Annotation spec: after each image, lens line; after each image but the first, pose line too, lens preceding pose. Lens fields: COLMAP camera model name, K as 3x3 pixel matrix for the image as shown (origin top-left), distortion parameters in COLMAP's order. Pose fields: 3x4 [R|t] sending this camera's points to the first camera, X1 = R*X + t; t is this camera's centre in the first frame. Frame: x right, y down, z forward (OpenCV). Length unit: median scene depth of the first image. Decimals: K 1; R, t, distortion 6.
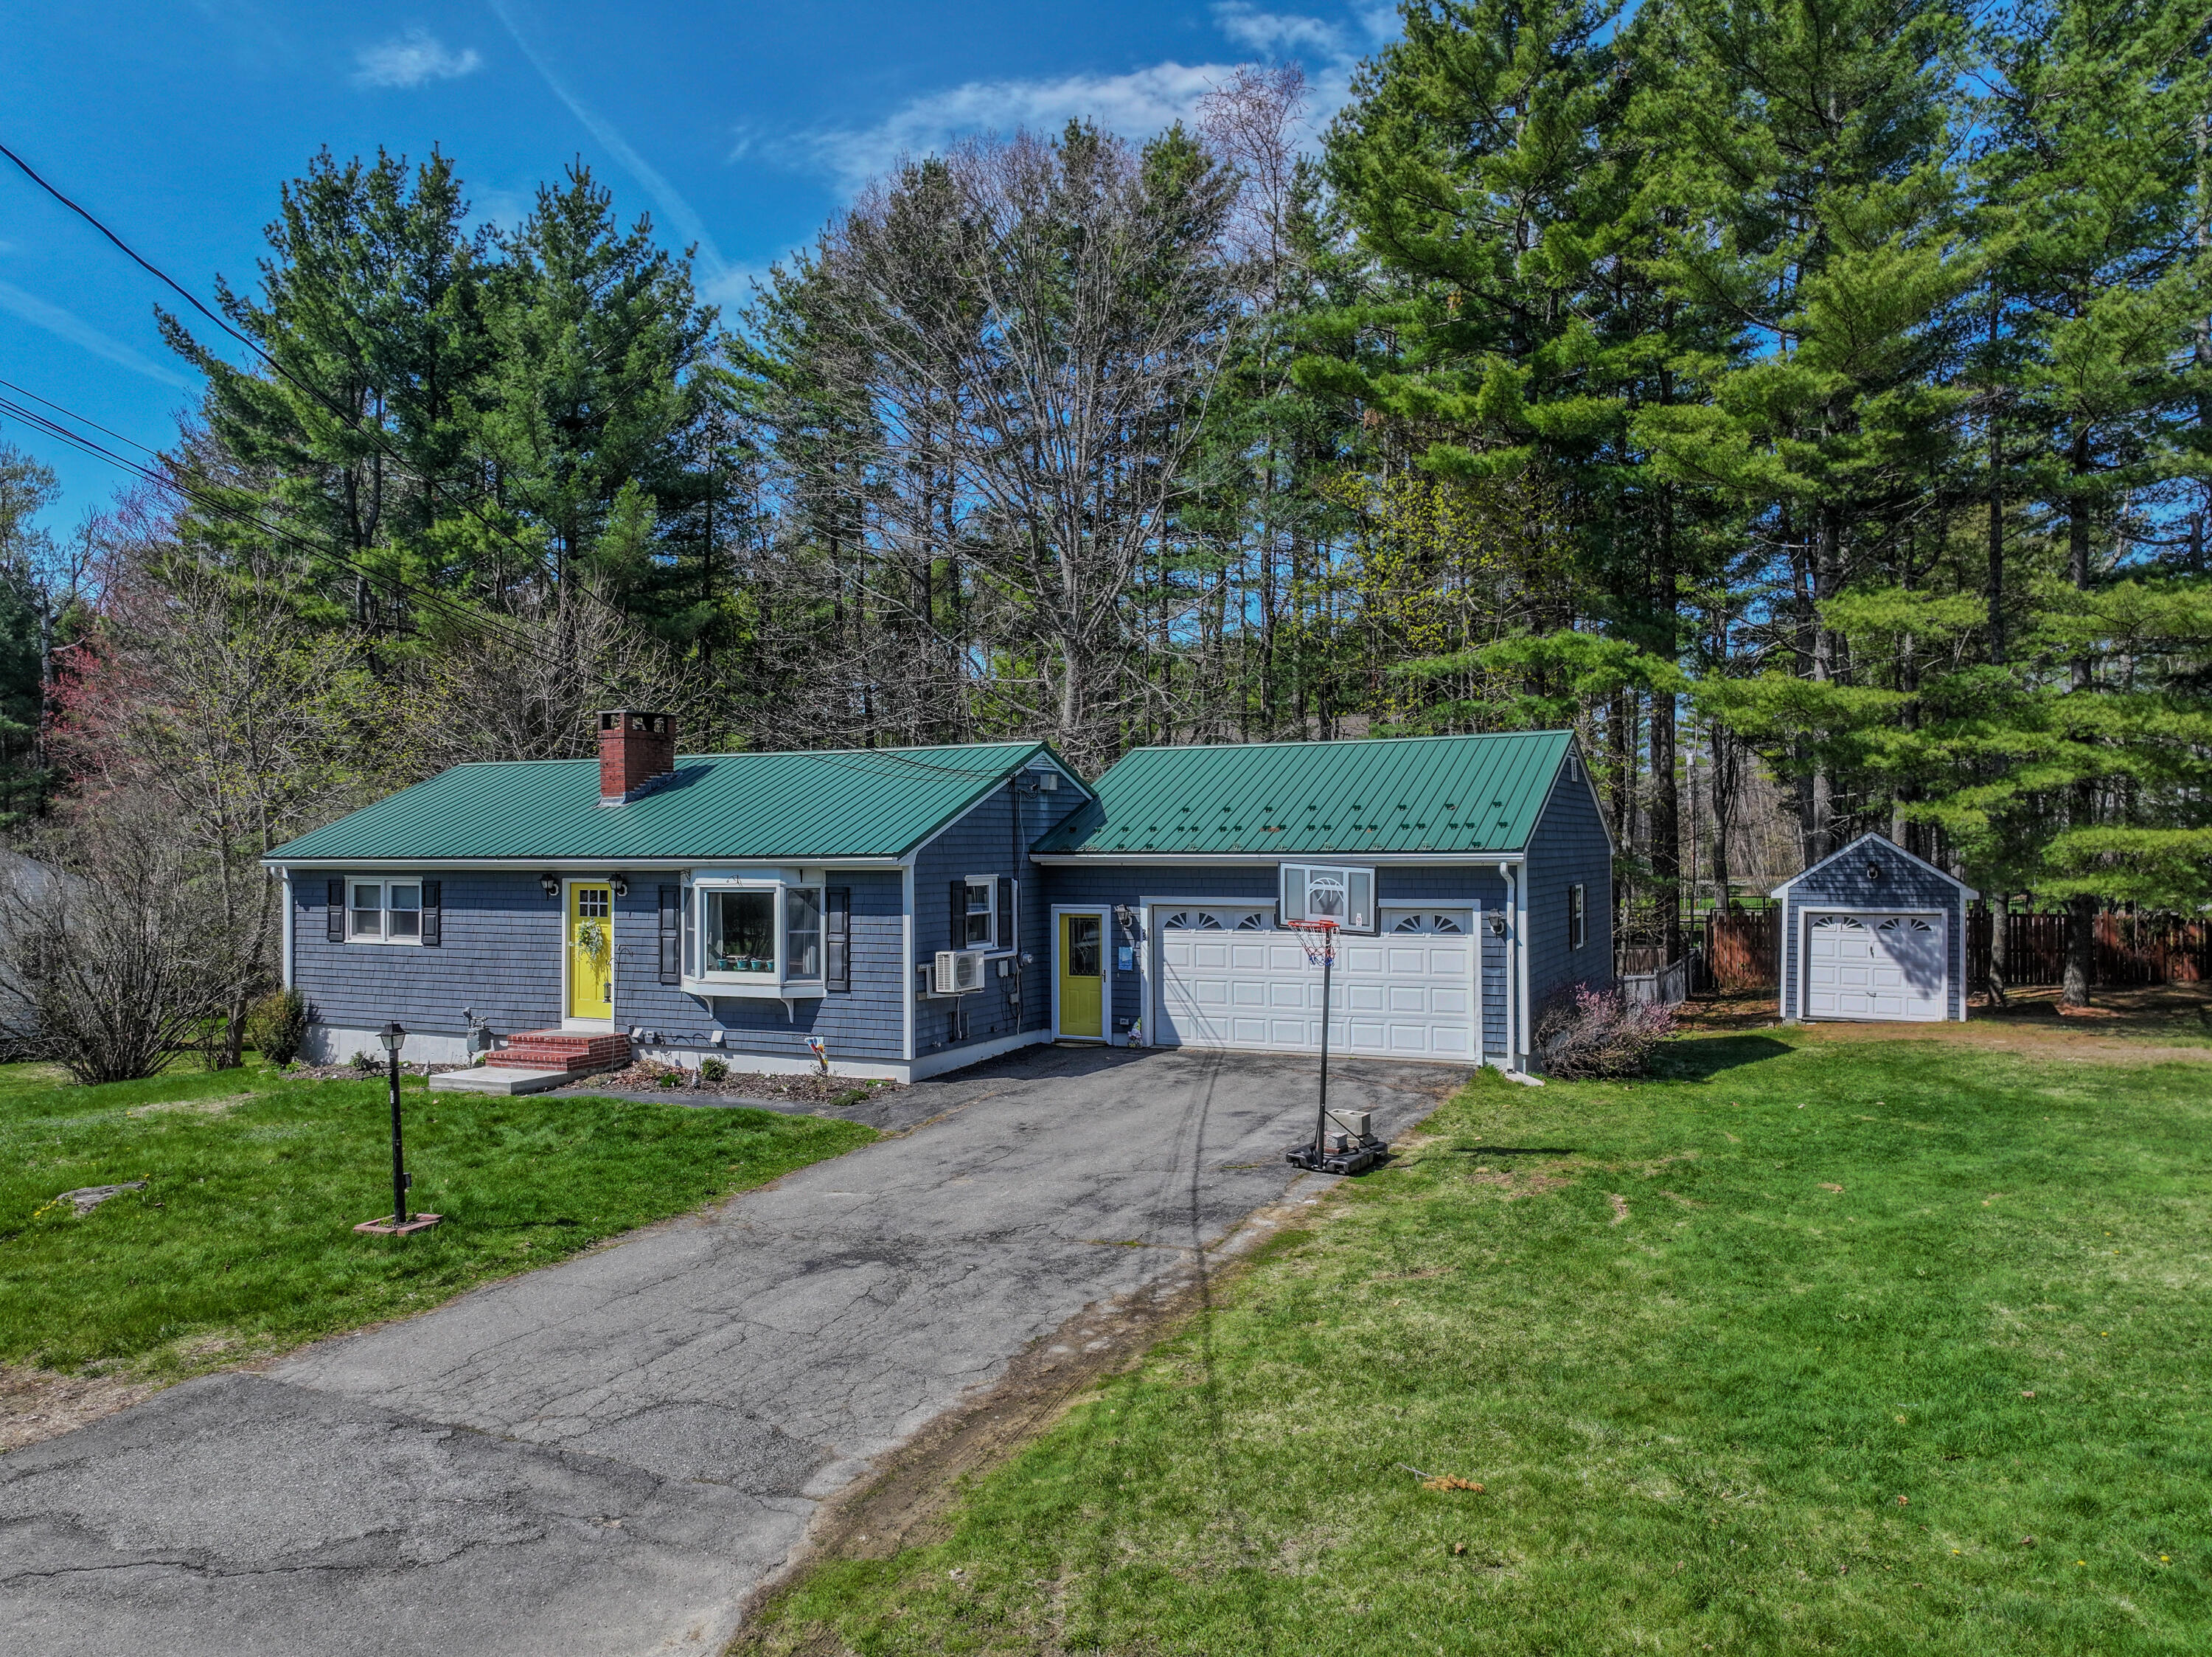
lens RADIAL K [[1559.8, 0, 1108.0], [0, 1559.8, 818.8], [0, 0, 1]] dist [0.005682, 0.007137]
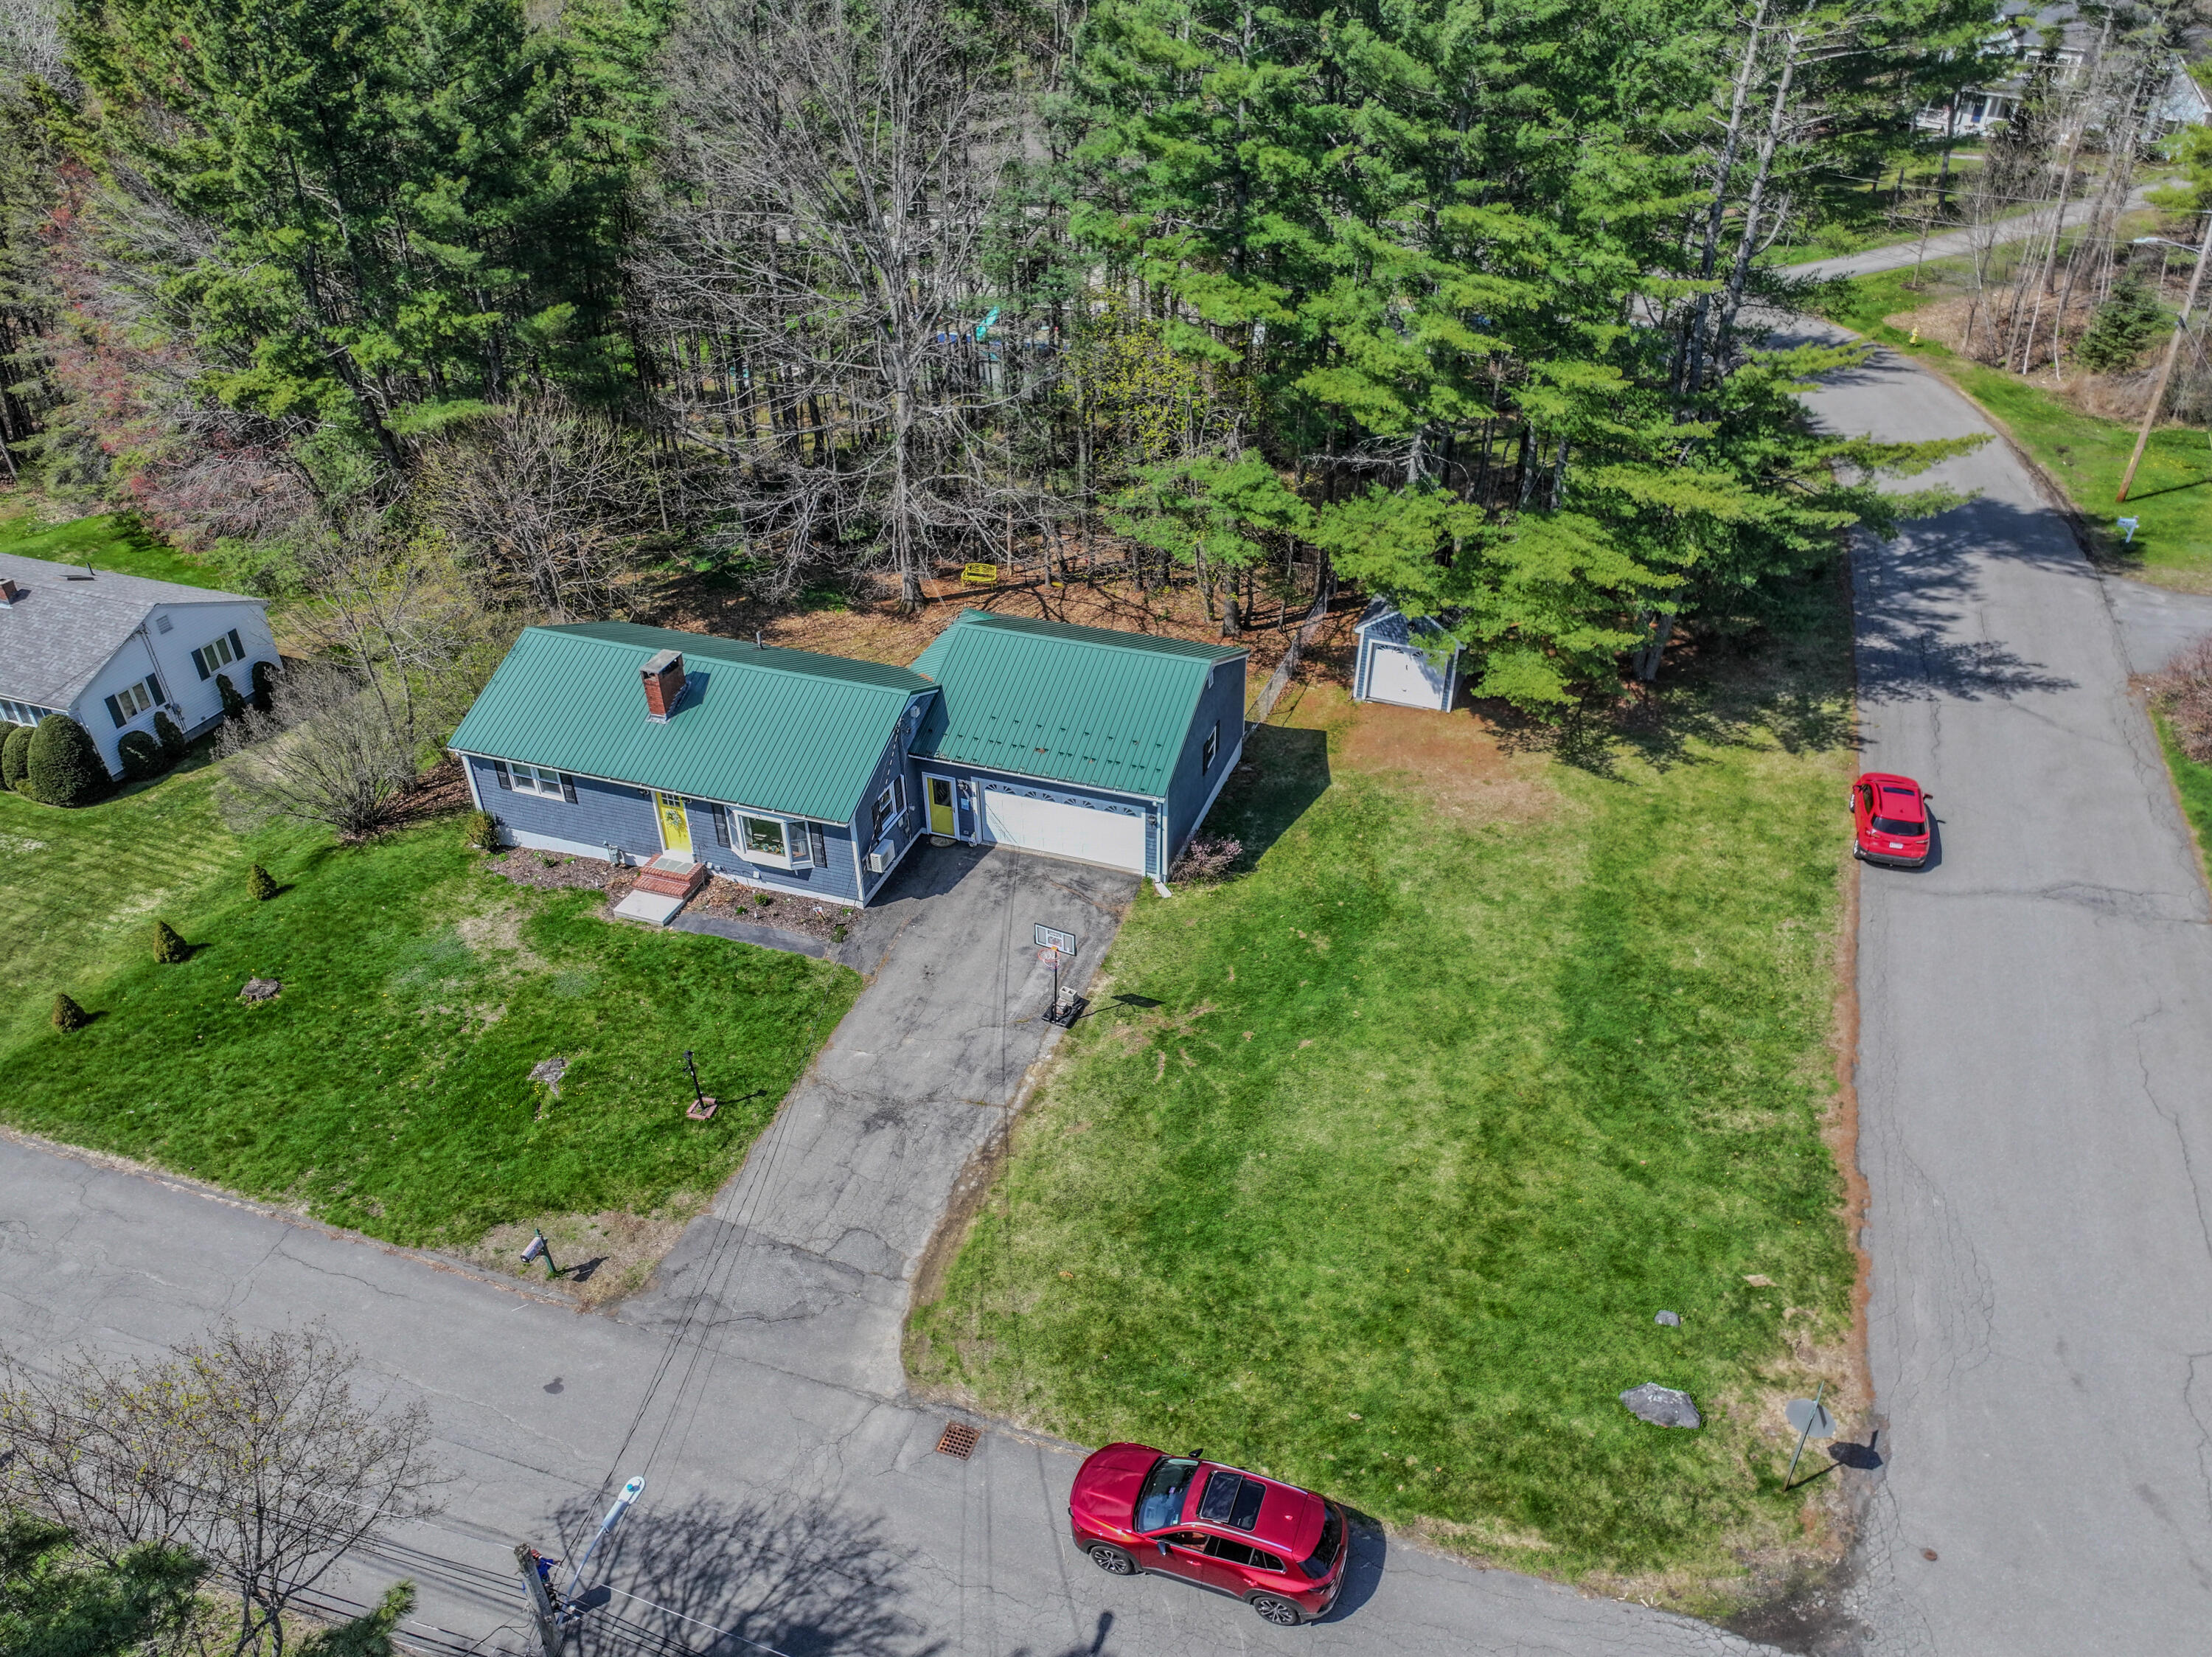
lens RADIAL K [[1553.0, 0, 1106.0], [0, 1553.0, 828.5], [0, 0, 1]] dist [0.007138, 0.001186]
pose [[0.994033, -0.068031, 0.085269, 0.019922], [0.007667, 0.823330, 0.567511, -1.007096], [-0.108813, -0.563471, 0.818938, -0.597036]]
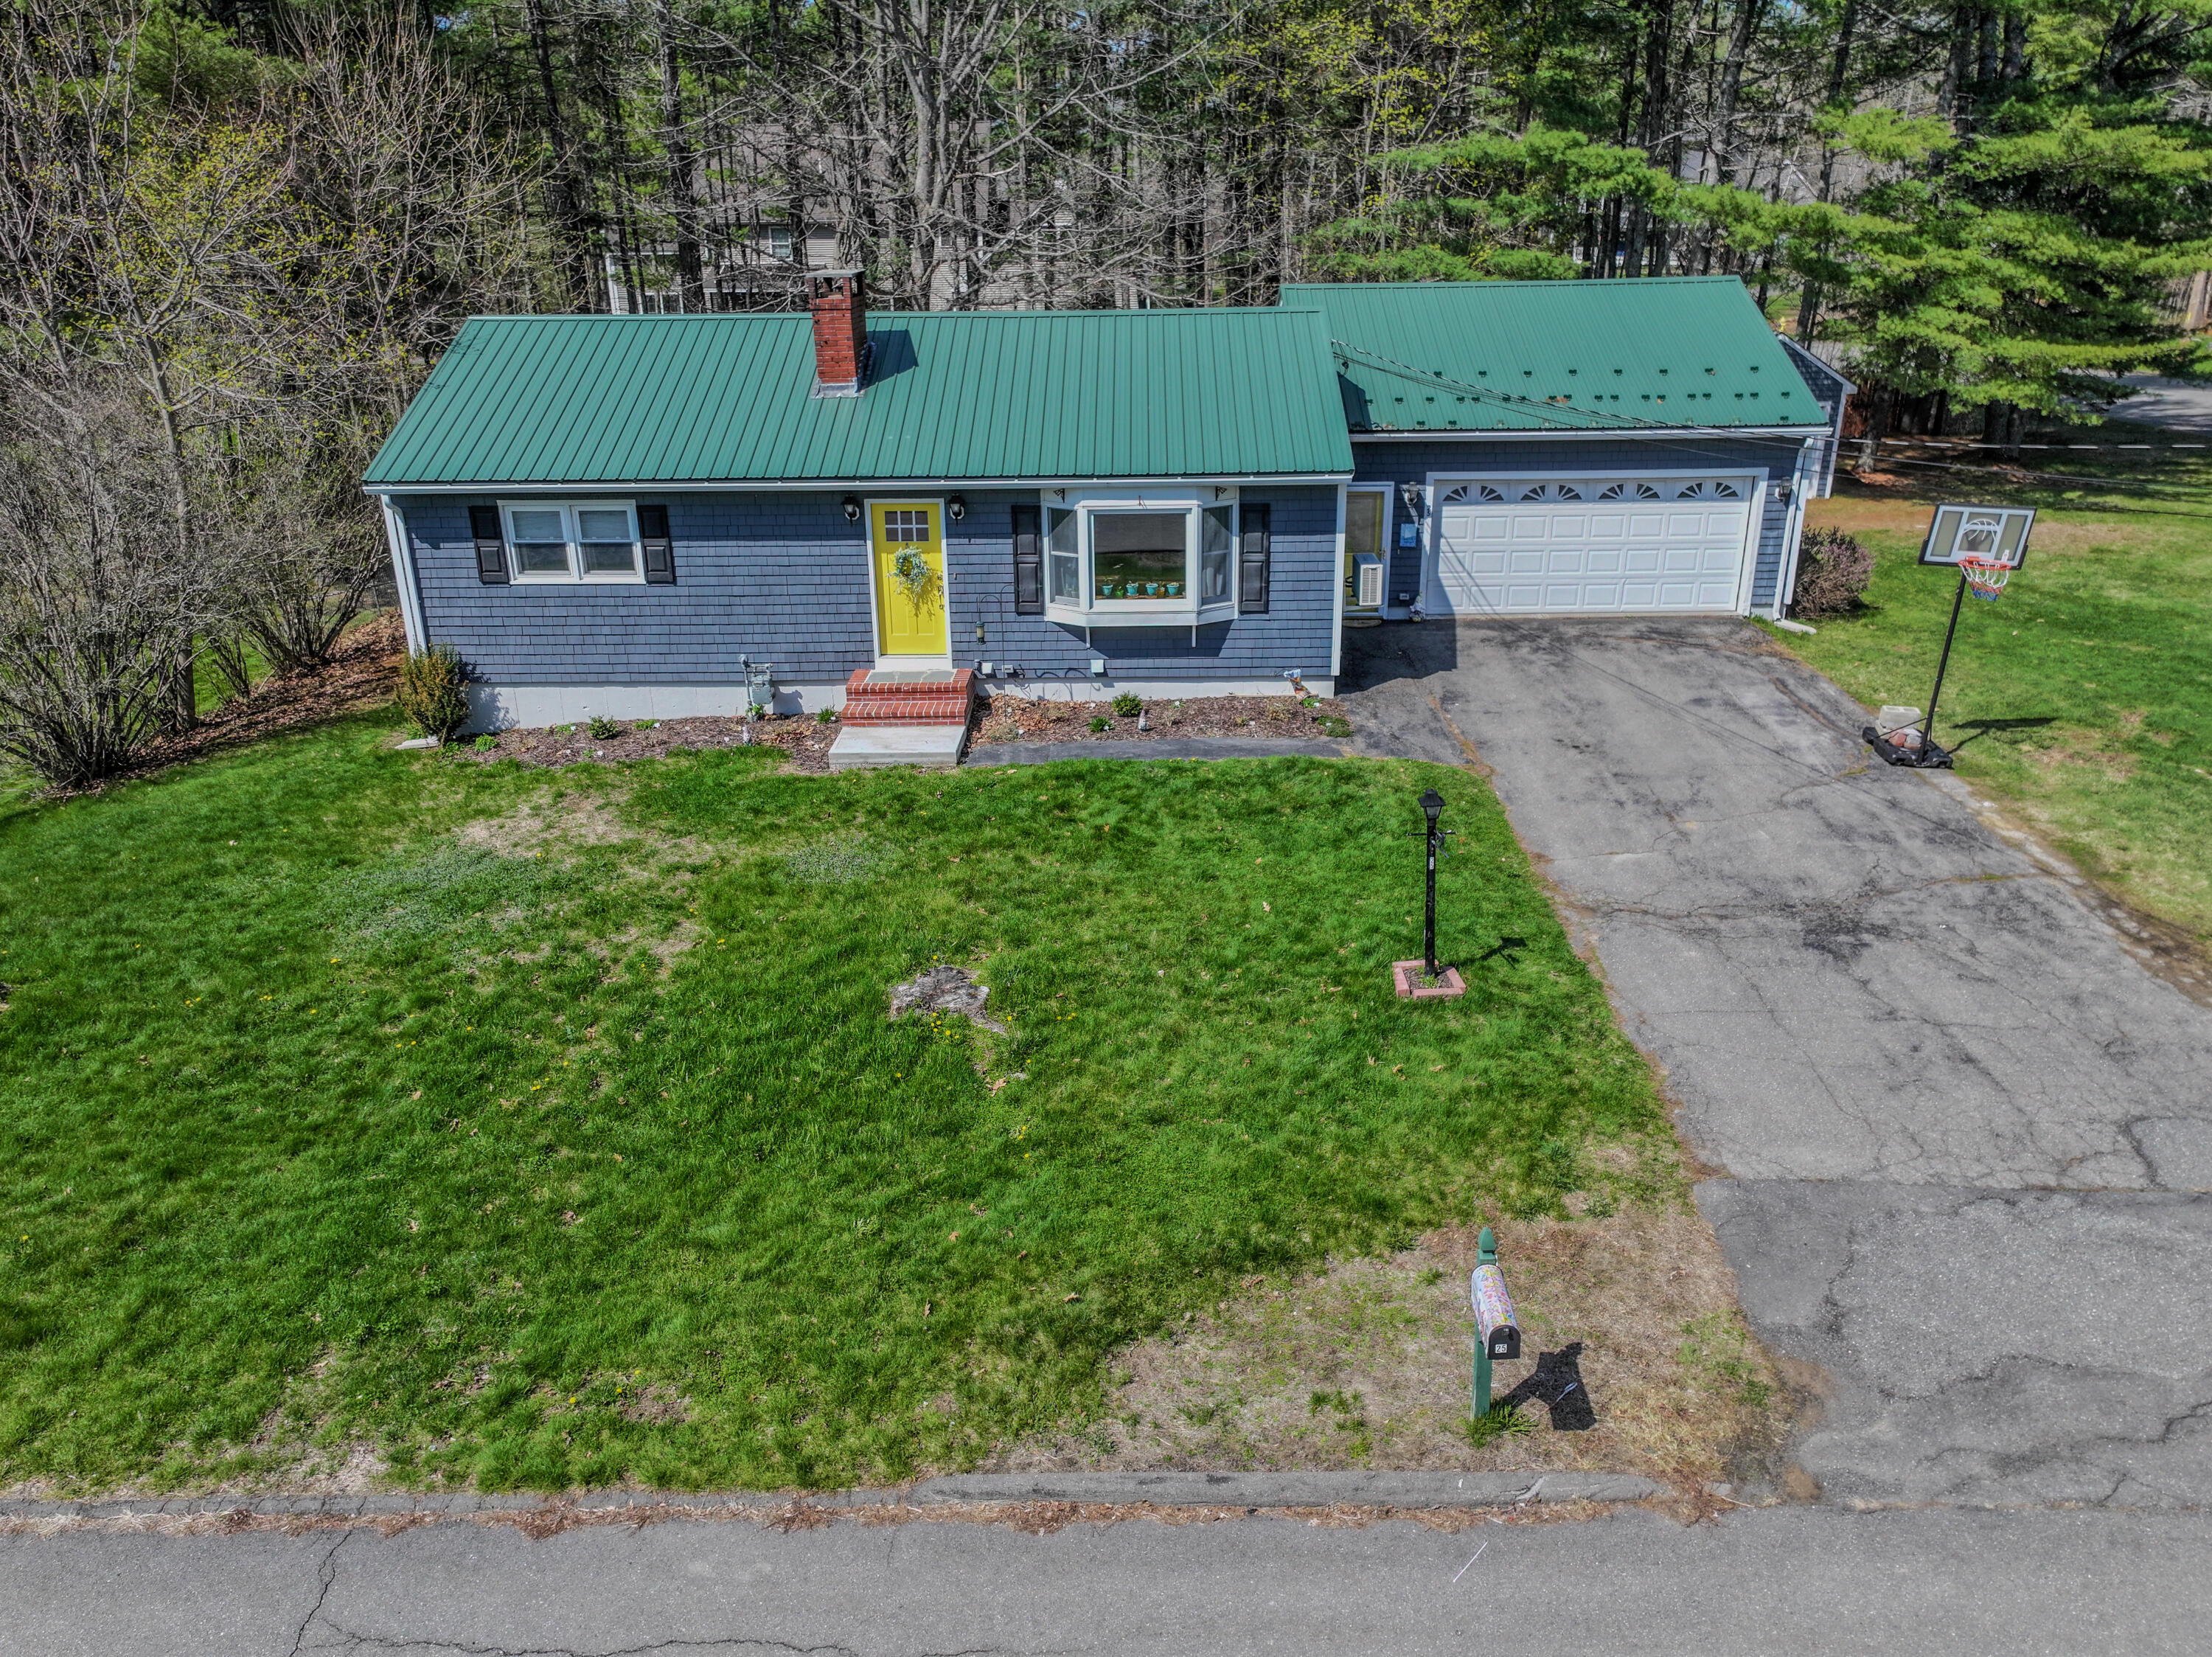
lens RADIAL K [[1547.8, 0, 1114.2], [0, 1547.8, 823.3], [0, 0, 1]] dist [0.015948, 0.000241]
pose [[0.907632, -0.160453, 0.387891, -0.626519], [0.000675, 0.924618, 0.380894, -0.130334], [-0.419767, -0.345450, 0.839321, 0.180198]]
